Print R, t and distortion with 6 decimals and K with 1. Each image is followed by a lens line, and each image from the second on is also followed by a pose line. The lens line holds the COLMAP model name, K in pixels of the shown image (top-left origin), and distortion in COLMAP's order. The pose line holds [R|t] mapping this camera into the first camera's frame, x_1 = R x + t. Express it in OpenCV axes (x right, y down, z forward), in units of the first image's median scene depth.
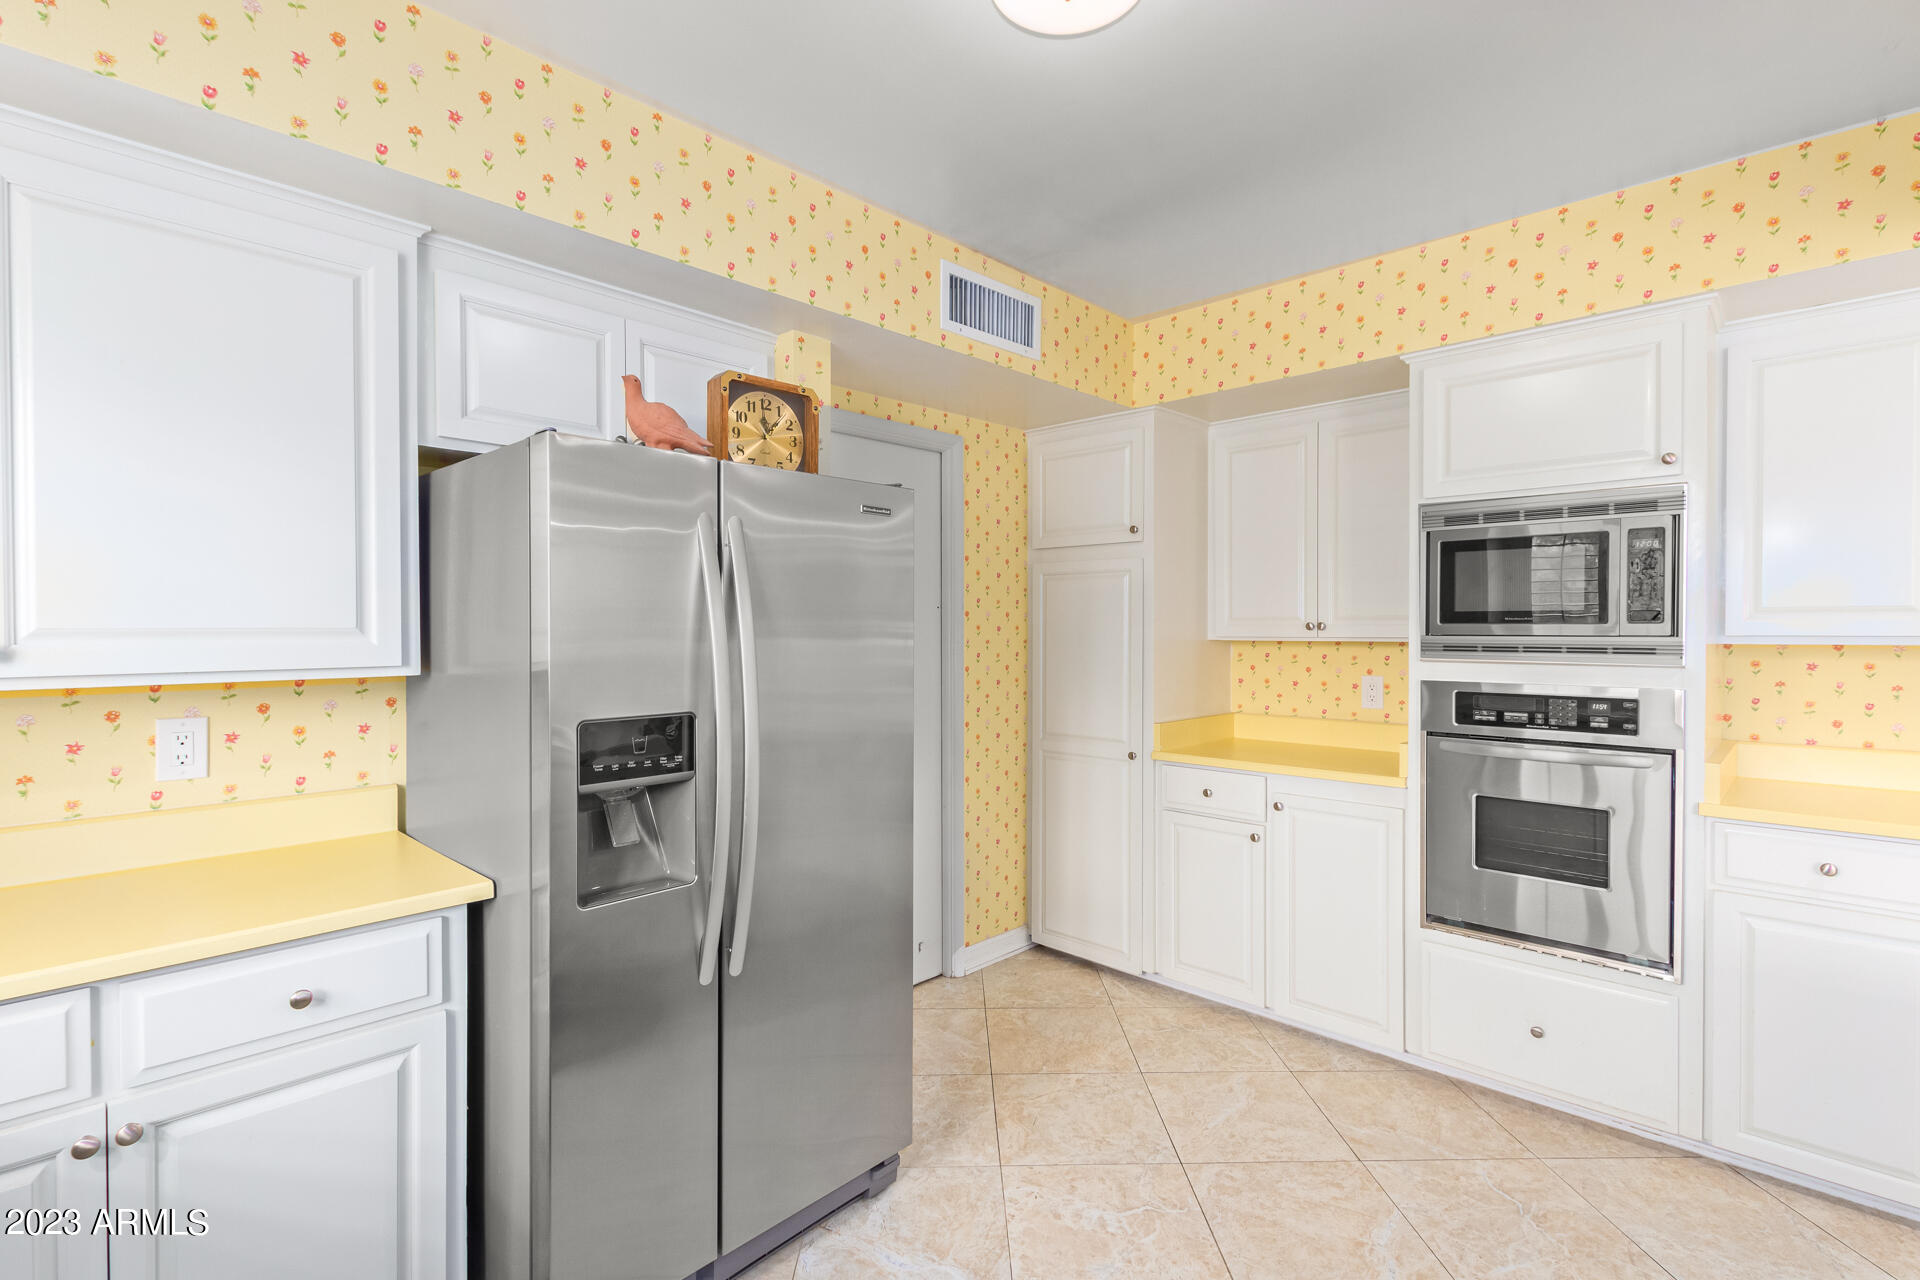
lens RADIAL K [[898.1, 0, 948.9], [0, 898.1, 639.2], [0, 0, 1]] dist [0.005496, -0.000454]
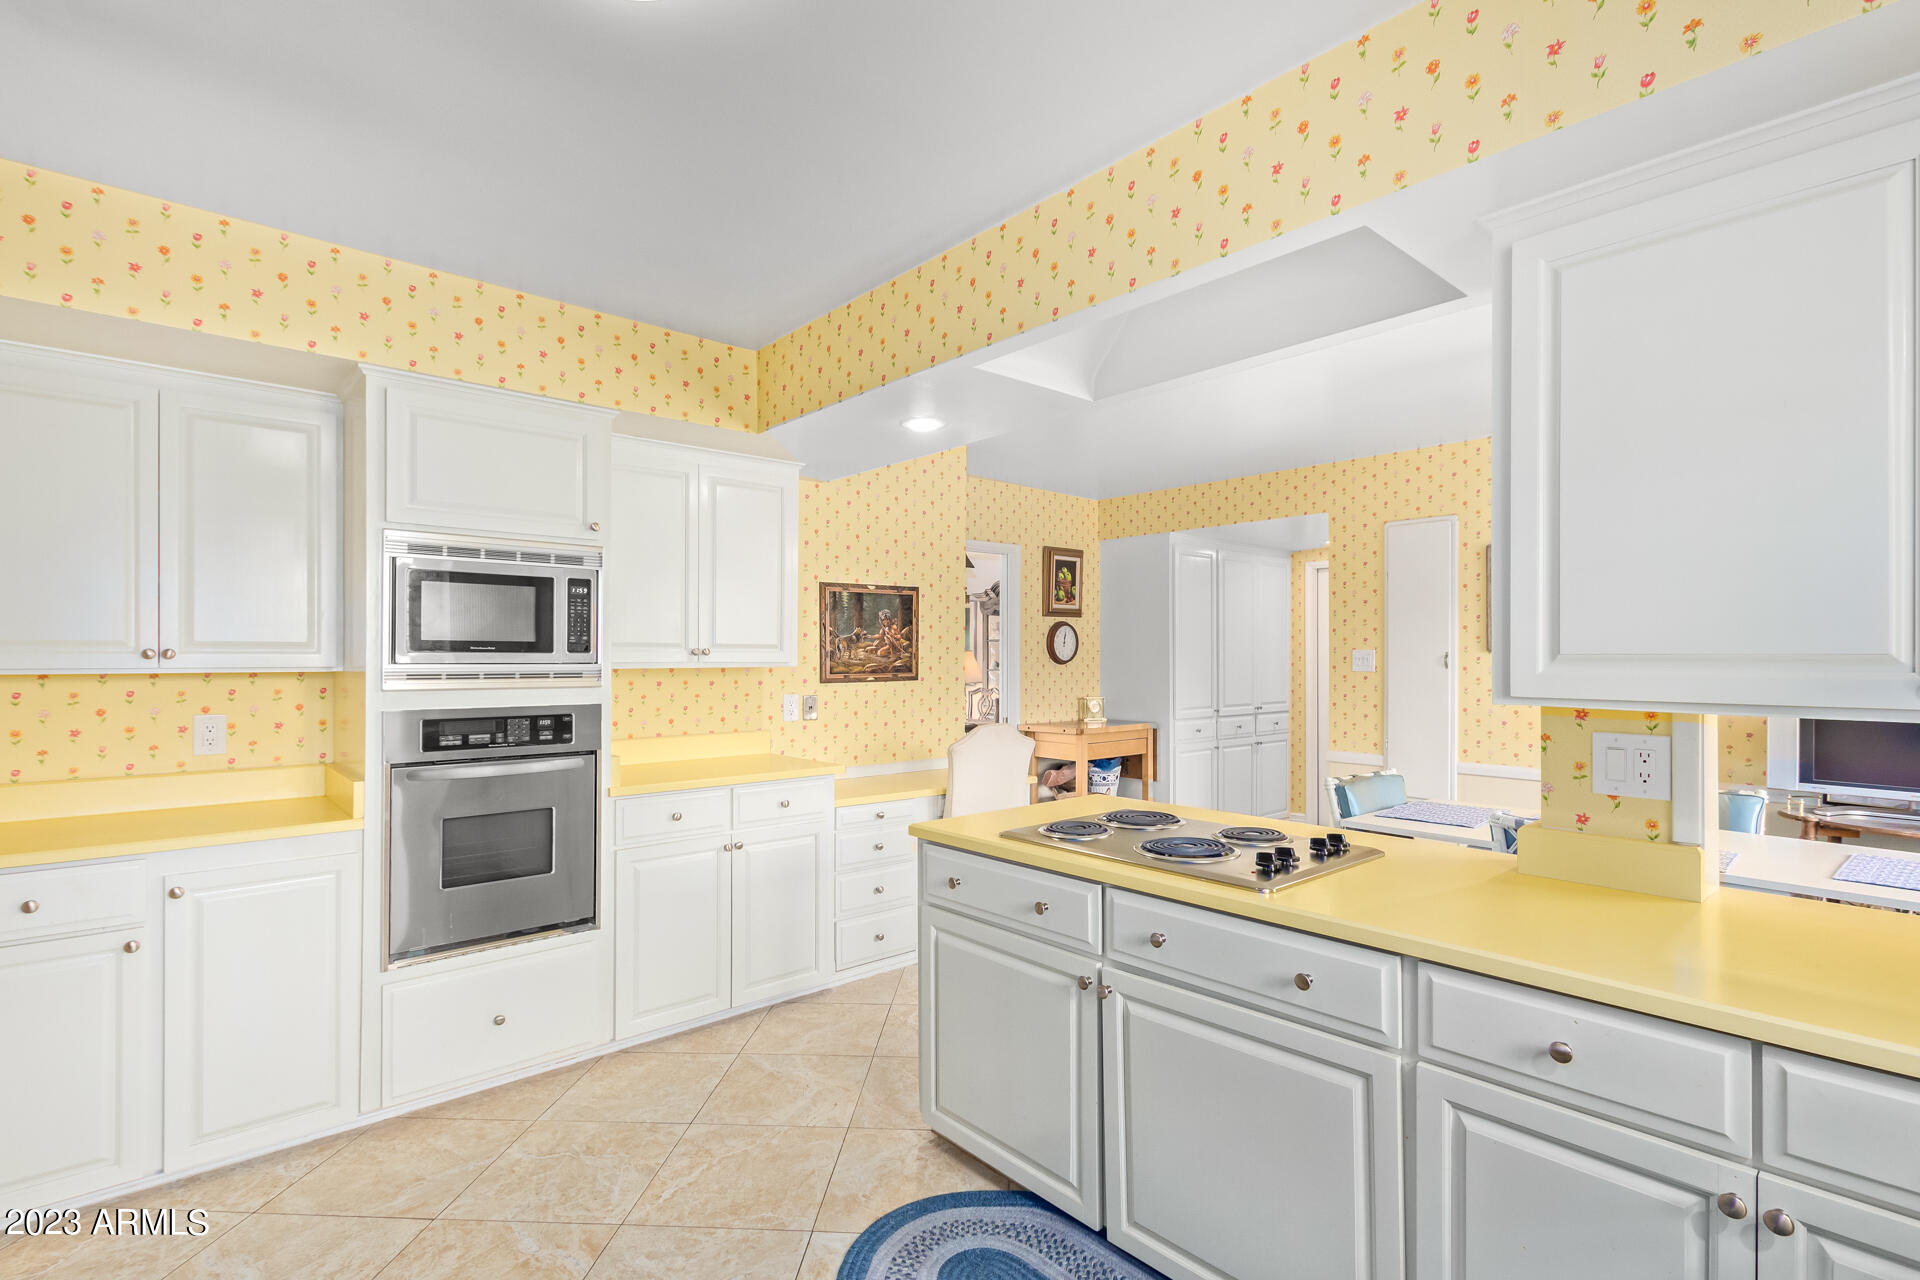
lens RADIAL K [[898.1, 0, 985.7], [0, 898.1, 656.5], [0, 0, 1]] dist [0.005496, -0.000454]
pose [[0.056755, 0.002876, 0.998384, -0.425254], [0.011637, 0.999926, -0.003542, -0.001830], [-0.998320, 0.011820, 0.056717, 0.335399]]
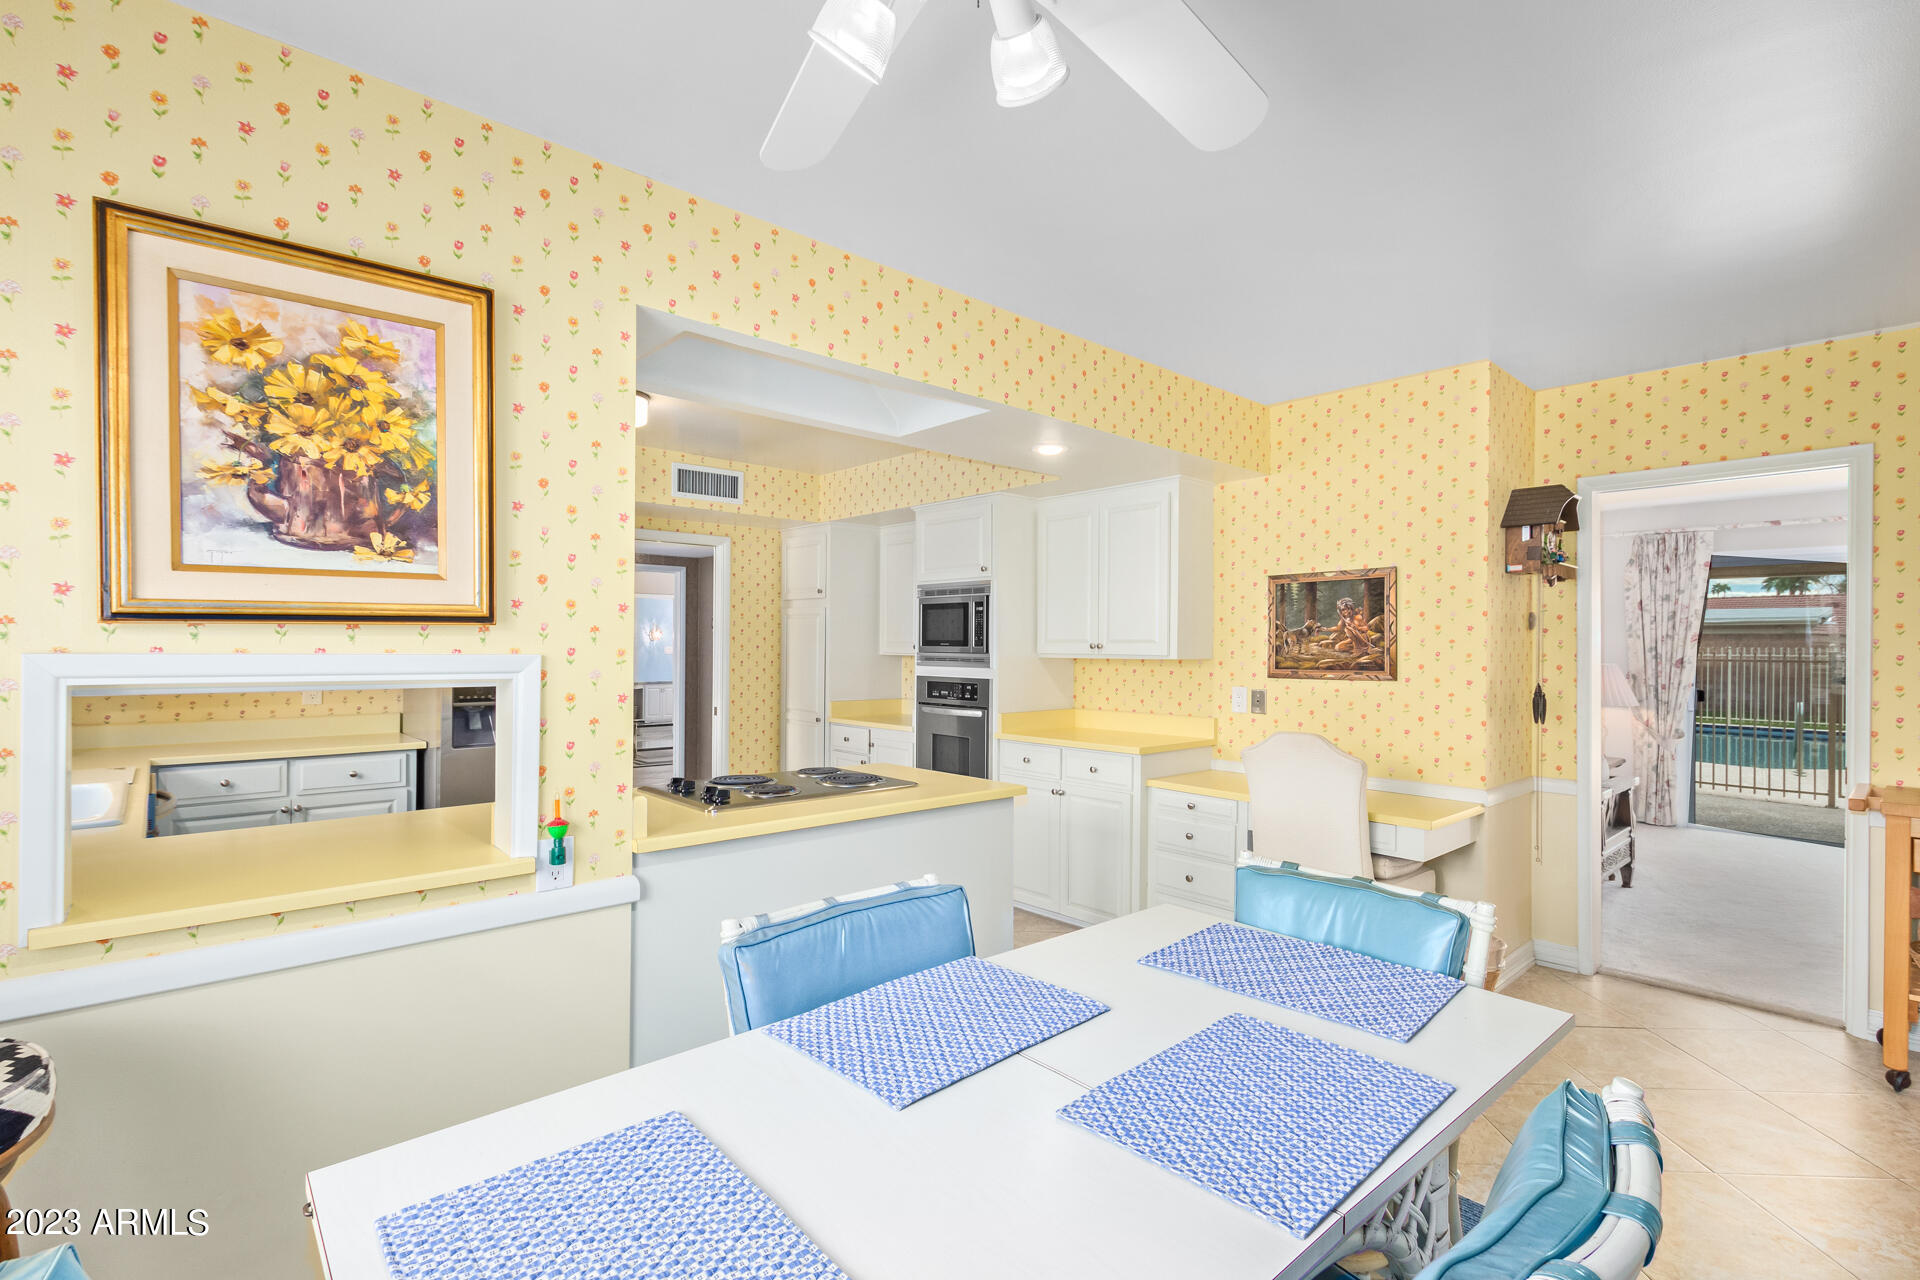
lens RADIAL K [[898.1, 0, 954.0], [0, 898.1, 650.5], [0, 0, 1]] dist [0.005496, -0.000454]
pose [[0.997480, 0.009069, -0.070368, 0.806058], [-0.009603, 0.999928, -0.007253, 0.005904], [0.070297, 0.007910, 0.997495, -1.003832]]
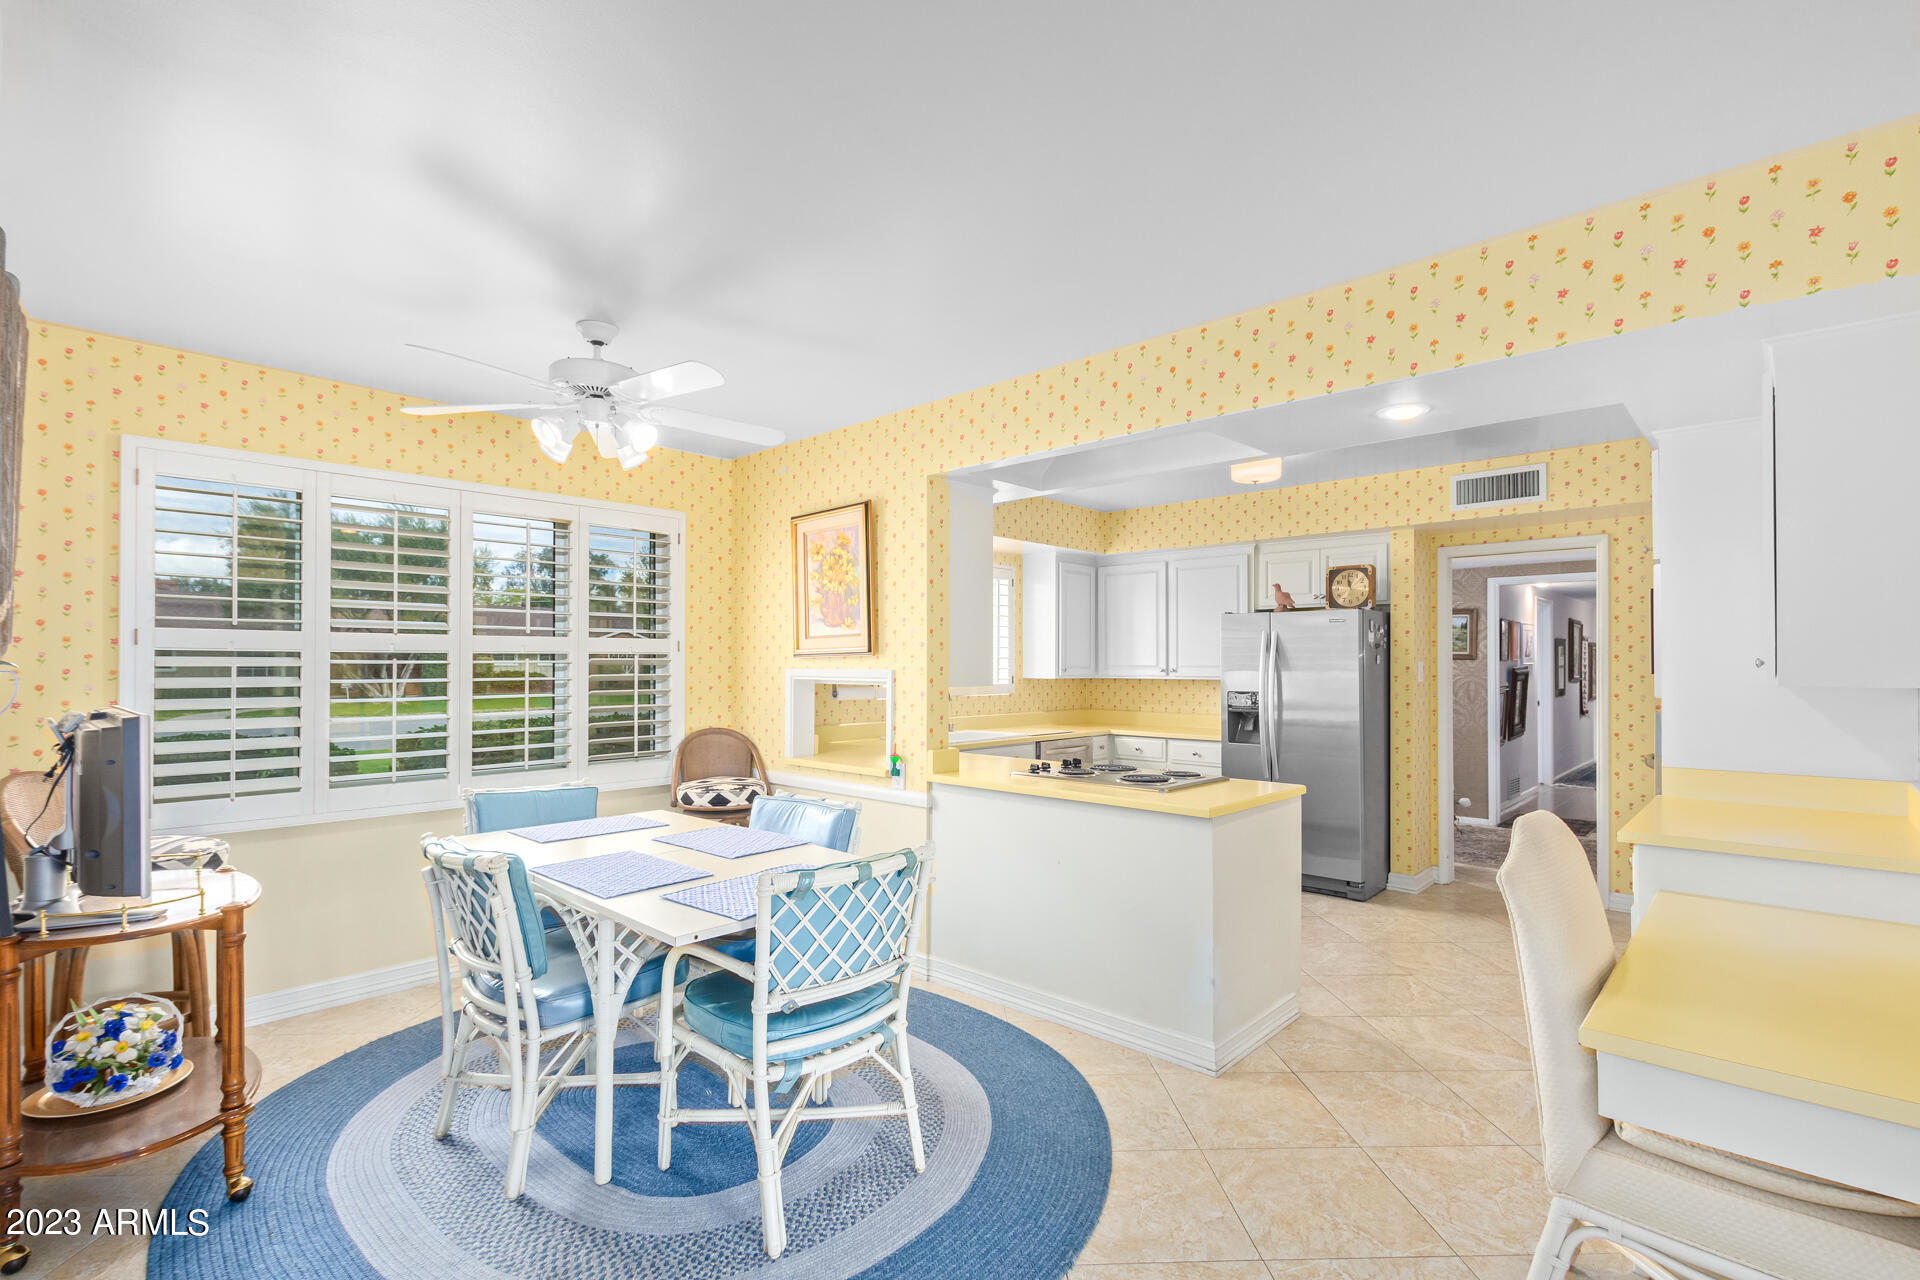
lens RADIAL K [[898.1, 0, 956.0], [0, 898.1, 637.9], [0, 0, 1]] dist [0.005496, -0.000454]
pose [[0.010115, -0.026376, -0.999601, 2.040180], [-0.011831, 0.999579, -0.026495, -0.008693], [0.999879, 0.012095, 0.009799, -0.094917]]
